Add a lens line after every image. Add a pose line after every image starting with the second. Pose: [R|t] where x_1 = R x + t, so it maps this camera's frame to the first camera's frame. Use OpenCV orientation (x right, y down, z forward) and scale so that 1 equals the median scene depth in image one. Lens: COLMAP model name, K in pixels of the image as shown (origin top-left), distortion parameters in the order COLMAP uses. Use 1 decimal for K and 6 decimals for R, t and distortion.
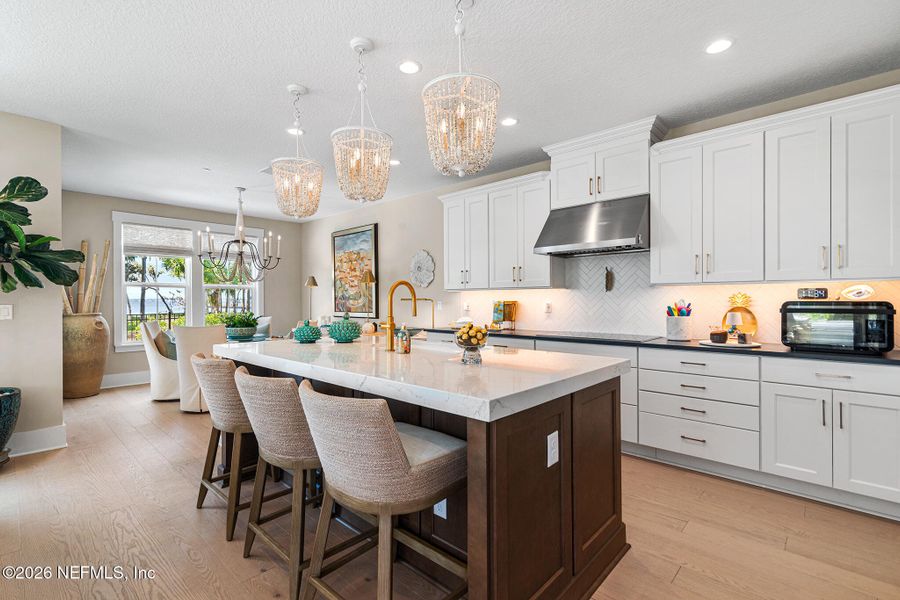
lens RADIAL K [[416.9, 0, 445.1], [0, 416.9, 300.5], [0, 0, 1]] dist [0.006086, 0.000651]
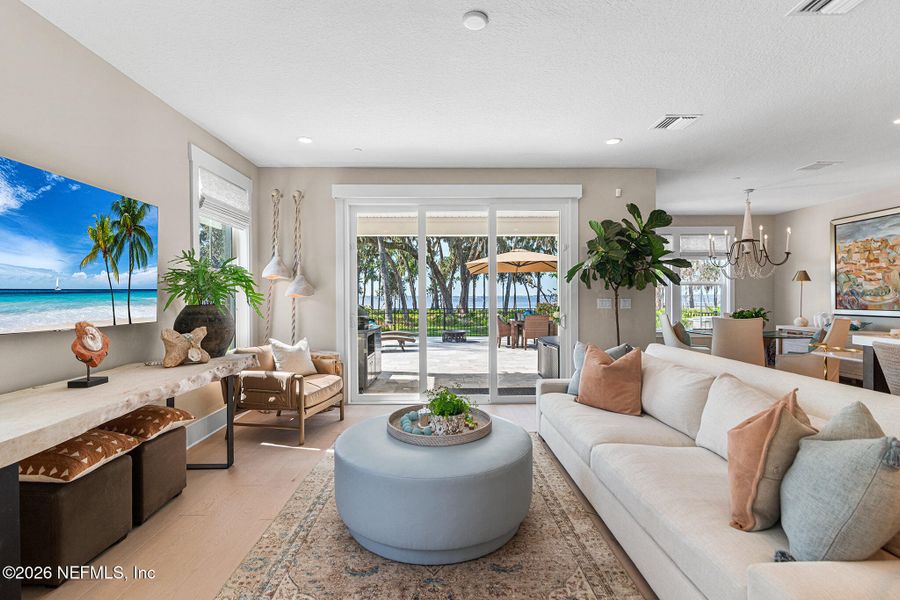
lens RADIAL K [[416.9, 0, 445.1], [0, 416.9, 300.5], [0, 0, 1]] dist [0.006086, 0.000651]
pose [[0.694612, 0.005677, -0.719362, -0.352058], [-0.000454, 0.999972, 0.007453, 0.003656], [0.719384, -0.004850, 0.694596, -0.385559]]
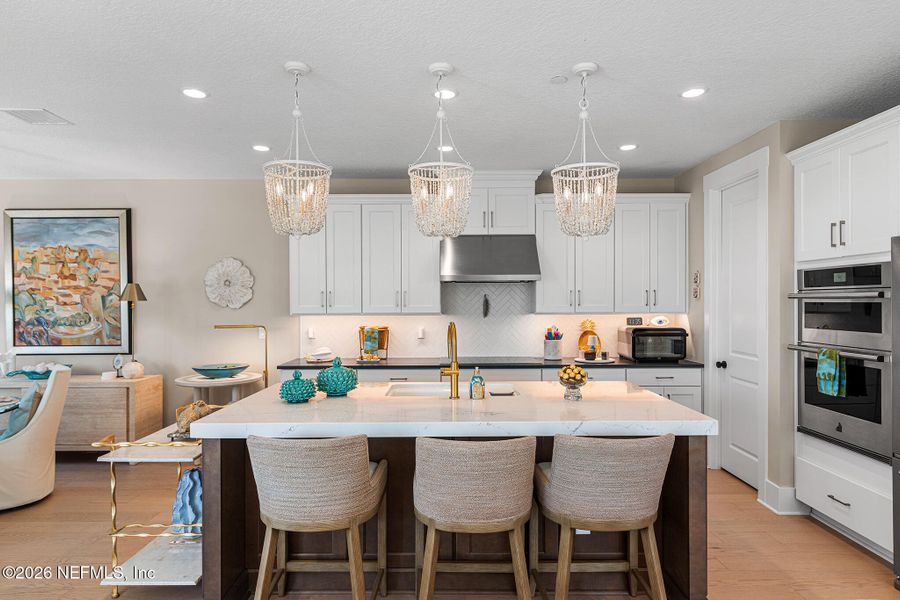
lens RADIAL K [[524.1, 0, 450.0], [0, 524.1, 300.0], [0, 0, 1]] dist [0.013401, 0.001195]
pose [[0.730335, 0.002858, 0.683083, -0.570445], [0.001984, 0.999978, -0.006304, -0.056044], [-0.683086, 0.005959, 0.730313, 0.083622]]
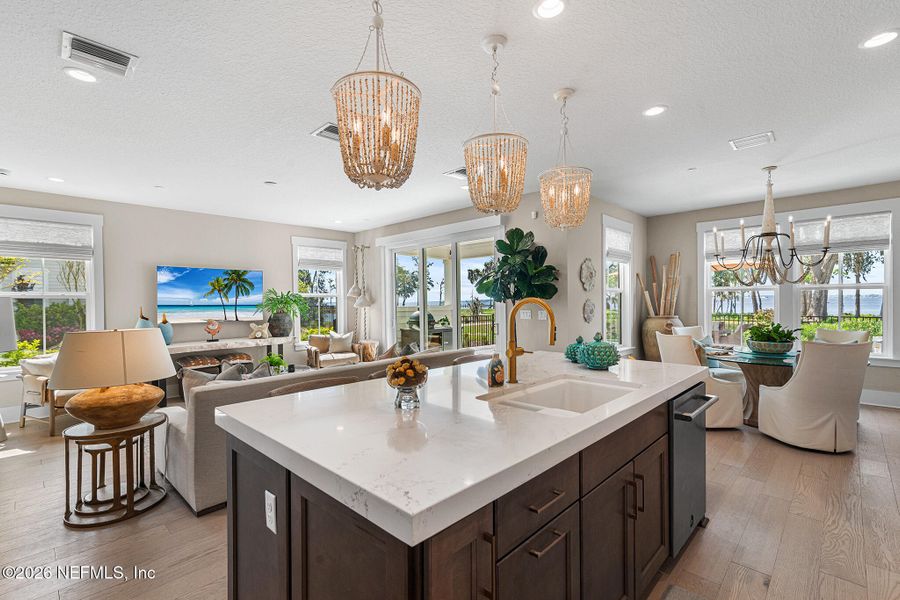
lens RADIAL K [[407.8, 0, 449.7], [0, 407.8, 301.8], [0, 0, 1]] dist [0.021114, 0.000004]
pose [[-0.004815, 0.007583, -0.999960, 0.420223], [0.005019, 0.999959, 0.007558, -0.028679], [0.999976, -0.004983, -0.004852, 0.530729]]
